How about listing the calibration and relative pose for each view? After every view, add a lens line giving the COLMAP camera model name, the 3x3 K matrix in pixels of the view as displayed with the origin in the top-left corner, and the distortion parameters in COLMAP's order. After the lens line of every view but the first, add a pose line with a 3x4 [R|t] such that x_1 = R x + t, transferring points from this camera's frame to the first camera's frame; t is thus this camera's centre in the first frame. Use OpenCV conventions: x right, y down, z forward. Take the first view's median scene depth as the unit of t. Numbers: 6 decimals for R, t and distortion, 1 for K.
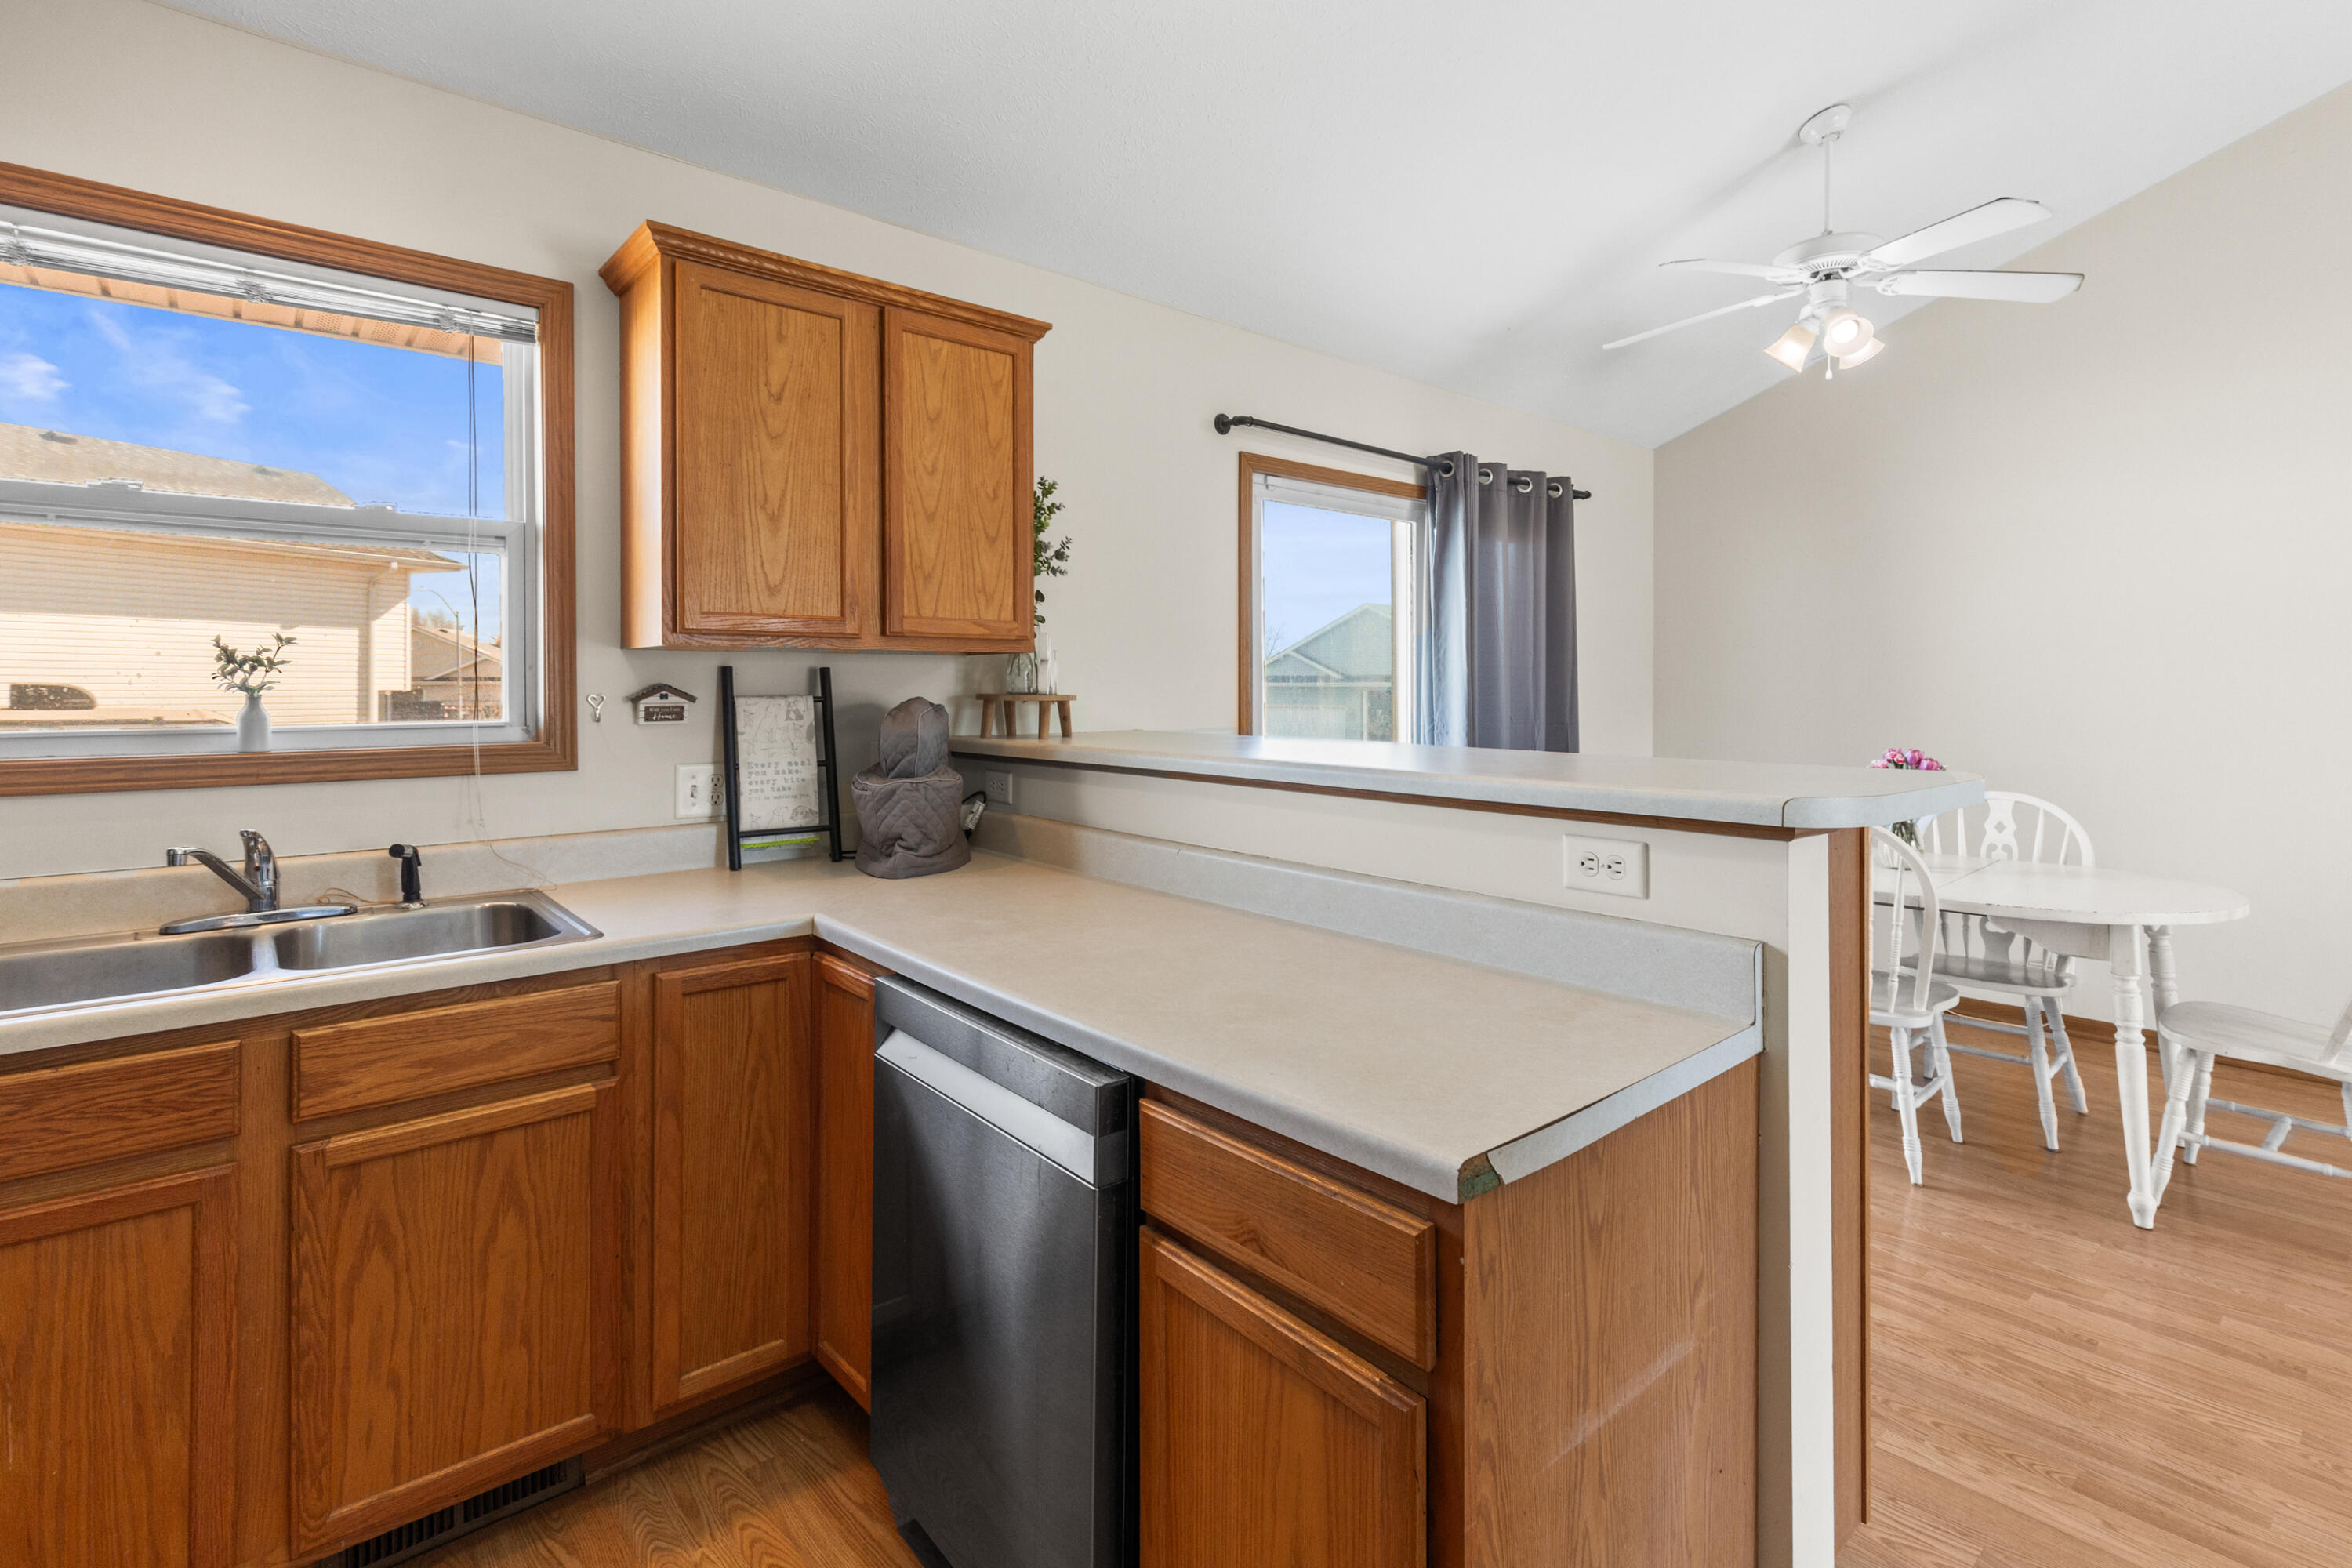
lens RADIAL K [[1115.9, 0, 1197.7], [0, 1115.9, 683.1], [0, 0, 1]] dist [0.005002, 0.000497]
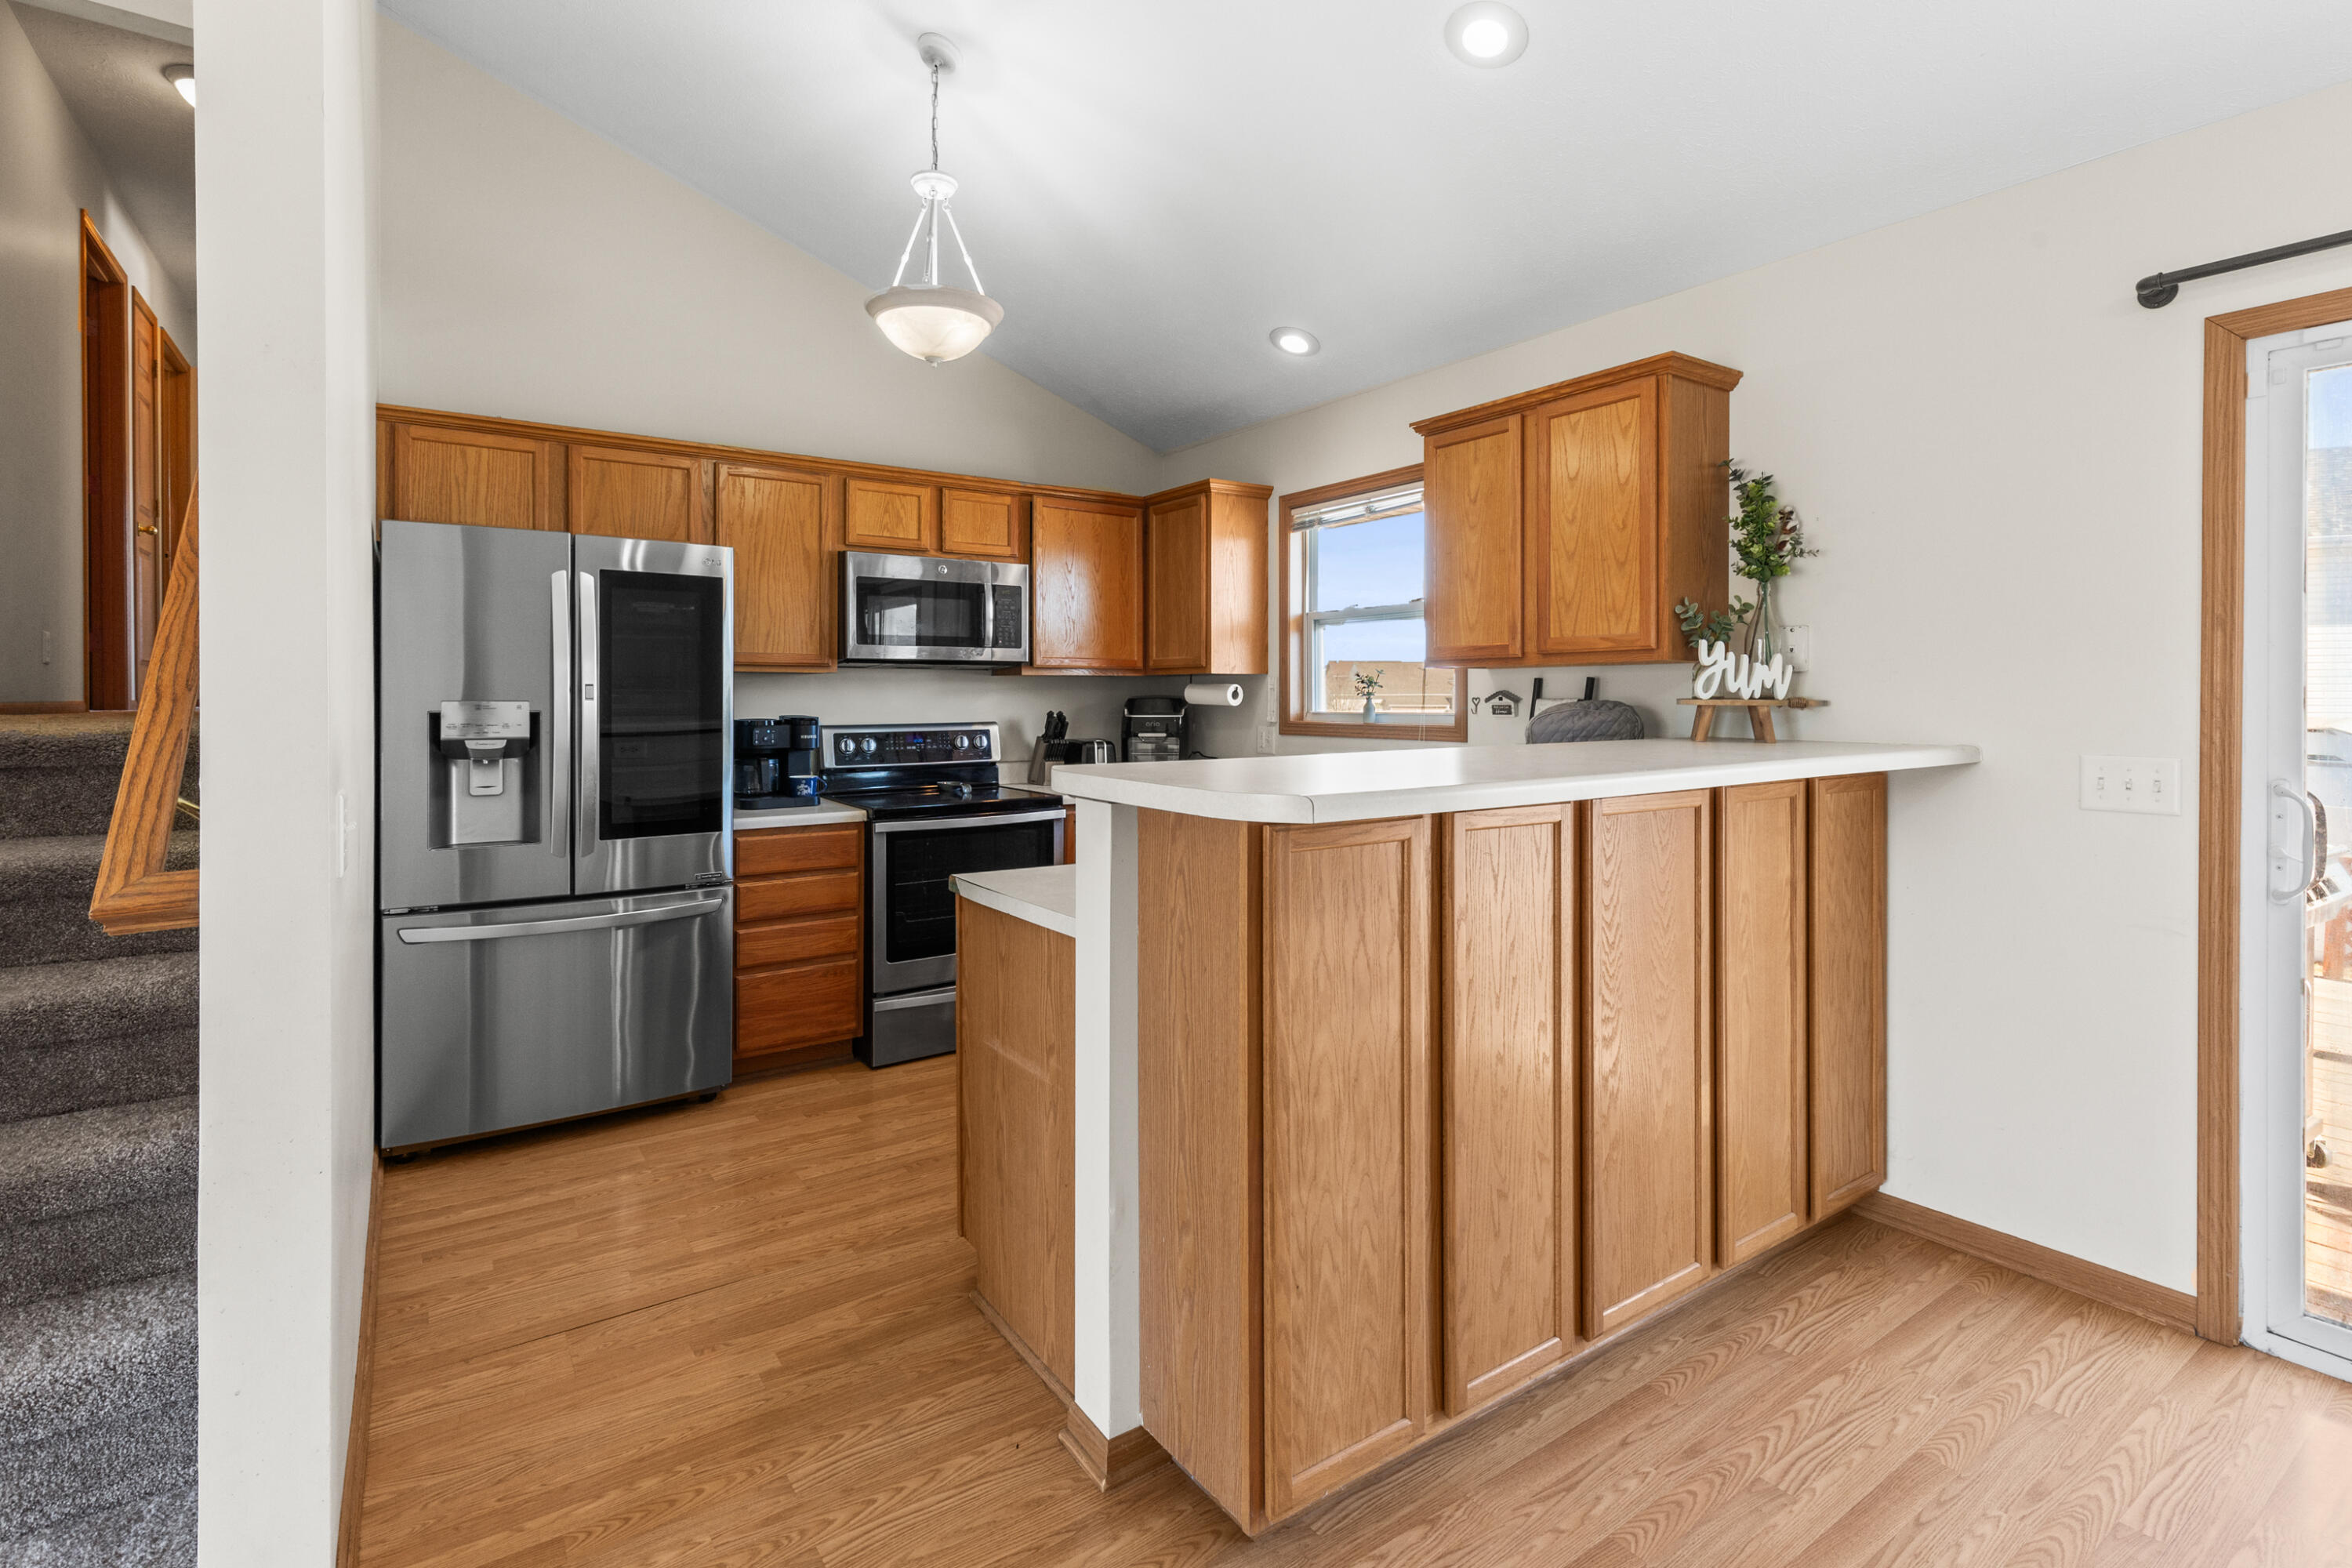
lens RADIAL K [[1104.2, 0, 1176.9], [0, 1104.2, 699.6], [0, 0, 1]] dist [0.001959, -0.000231]
pose [[-0.124055, 0.001969, -0.992273, 1.160824], [0.002241, 0.999996, 0.001704, 0.009541], [0.992273, -0.002013, -0.124059, 0.789977]]
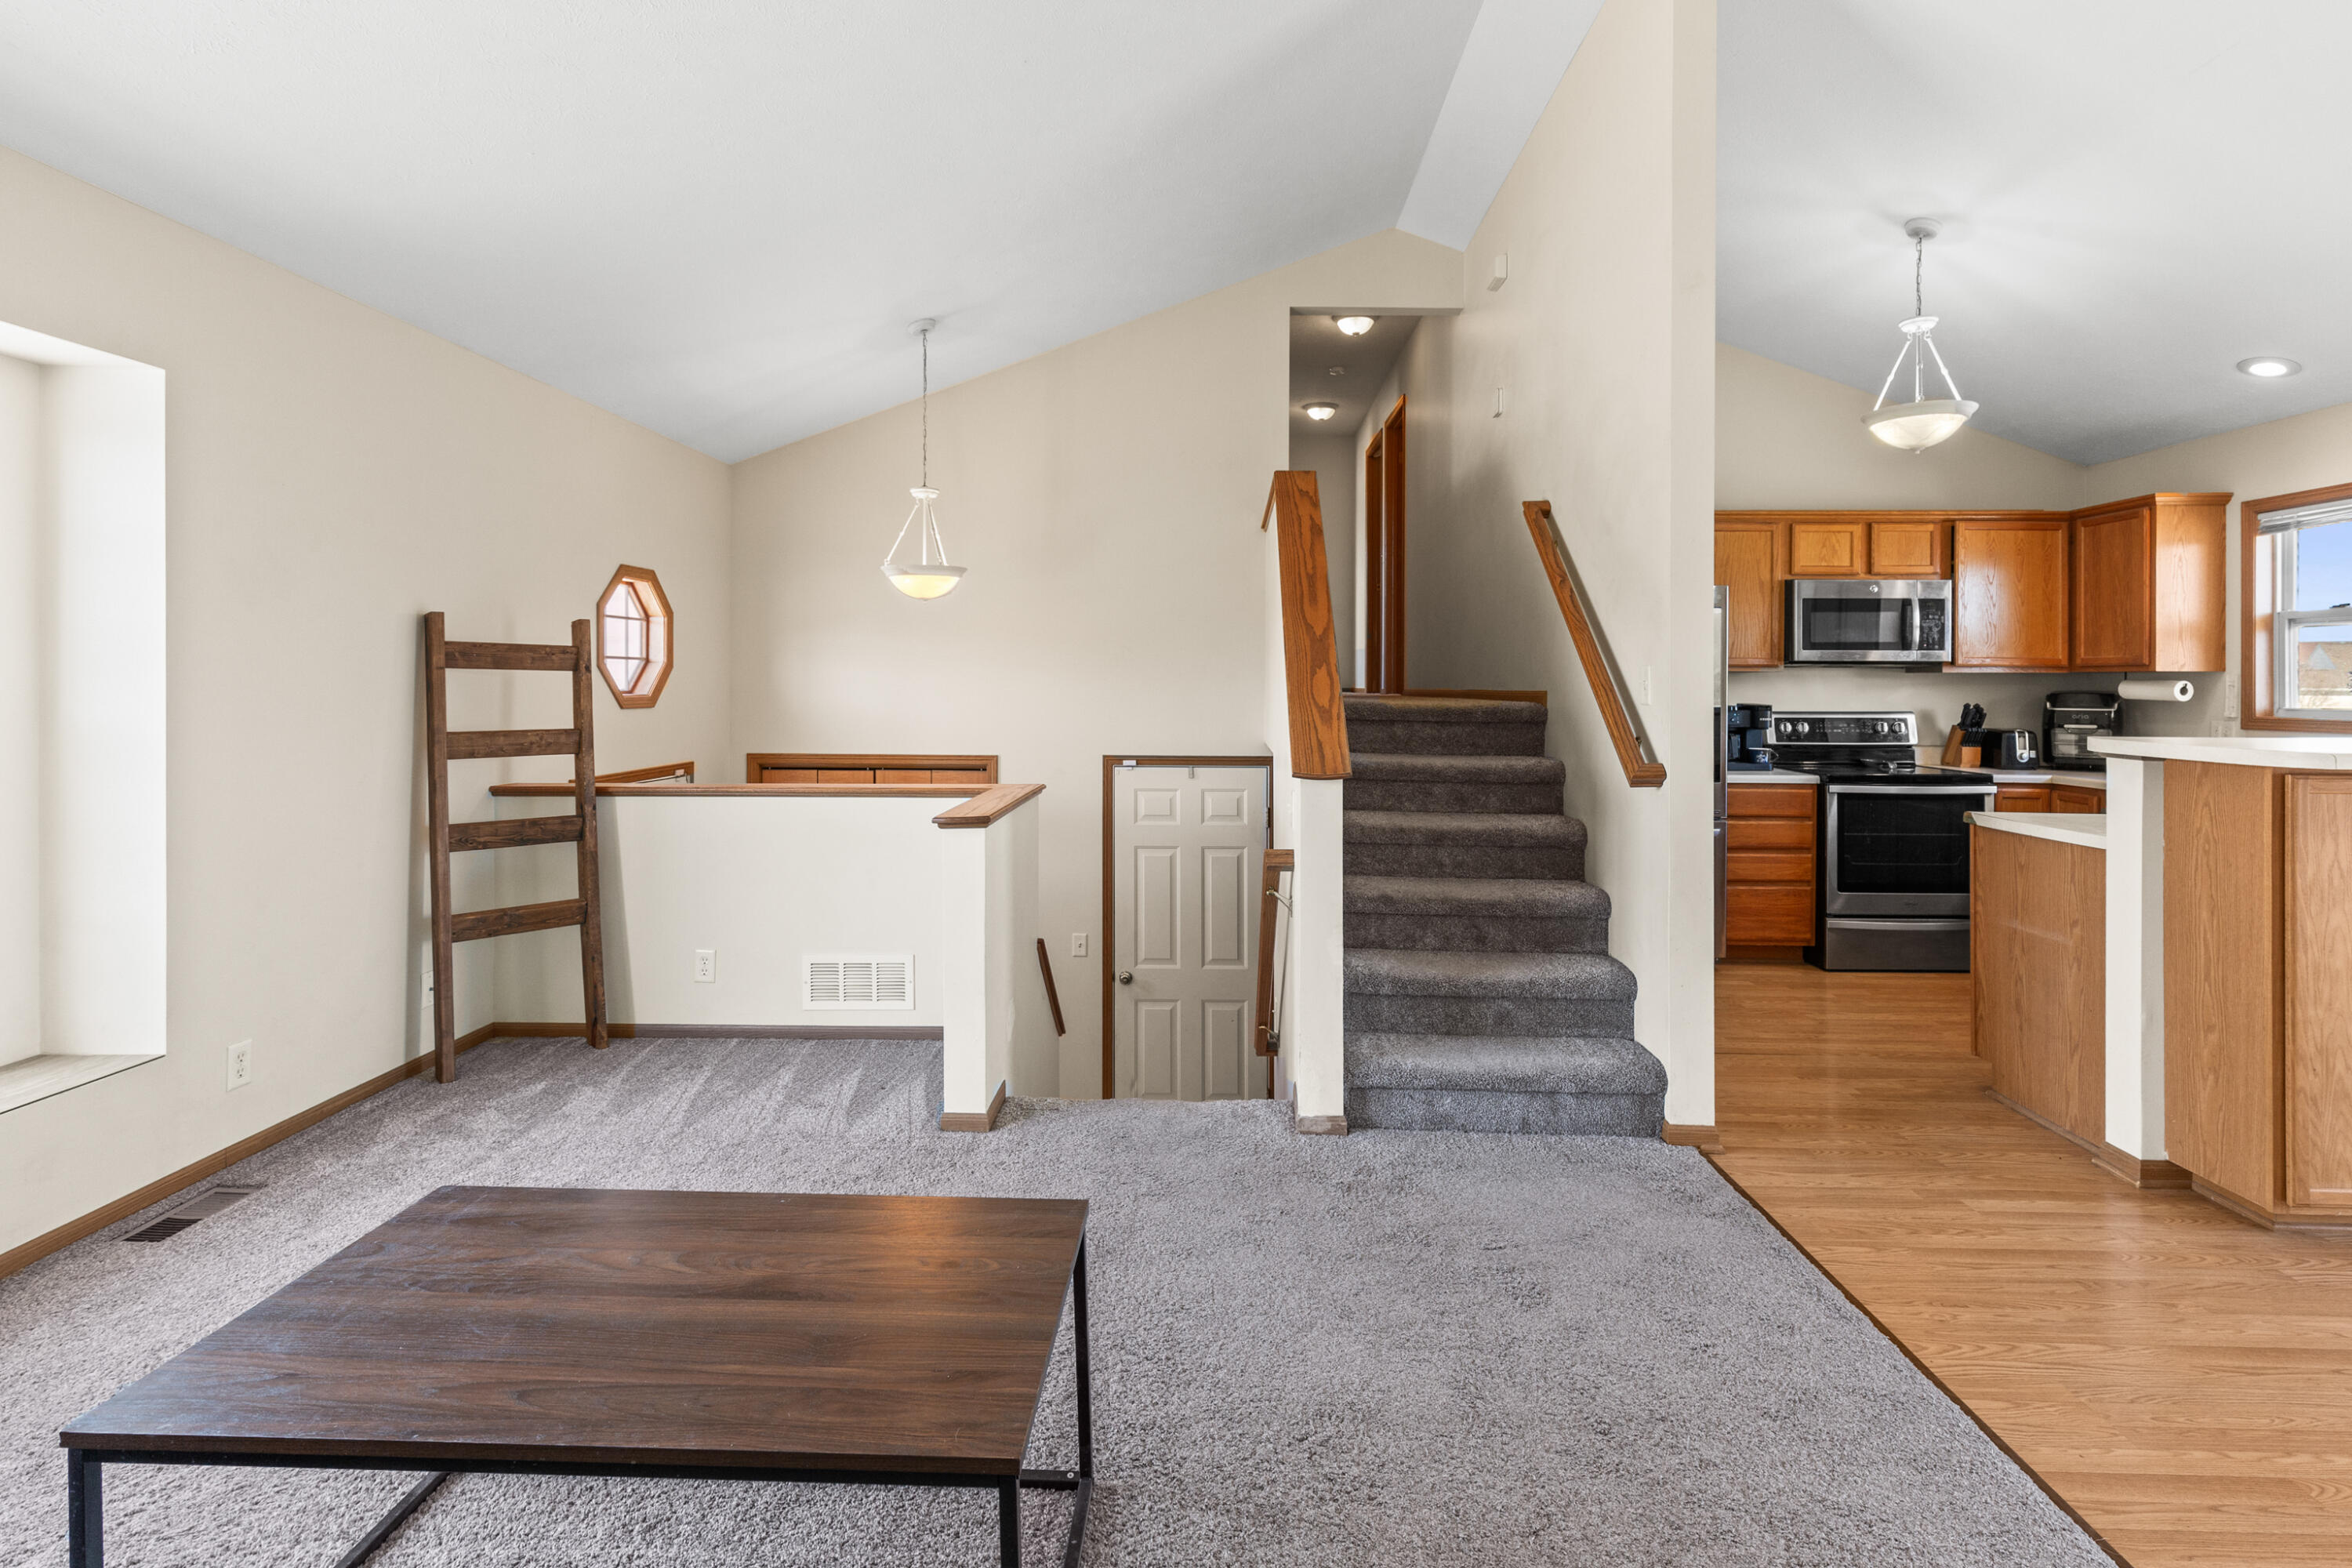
lens RADIAL K [[1107.9, 0, 1180.2], [0, 1107.9, 680.8], [0, 0, 1]] dist [0.005468, -0.000217]
pose [[-0.688755, -0.006944, -0.724961, 2.096381], [-0.005041, 0.999976, -0.004789, 0.005099], [0.724977, 0.000356, -0.688773, 0.720090]]
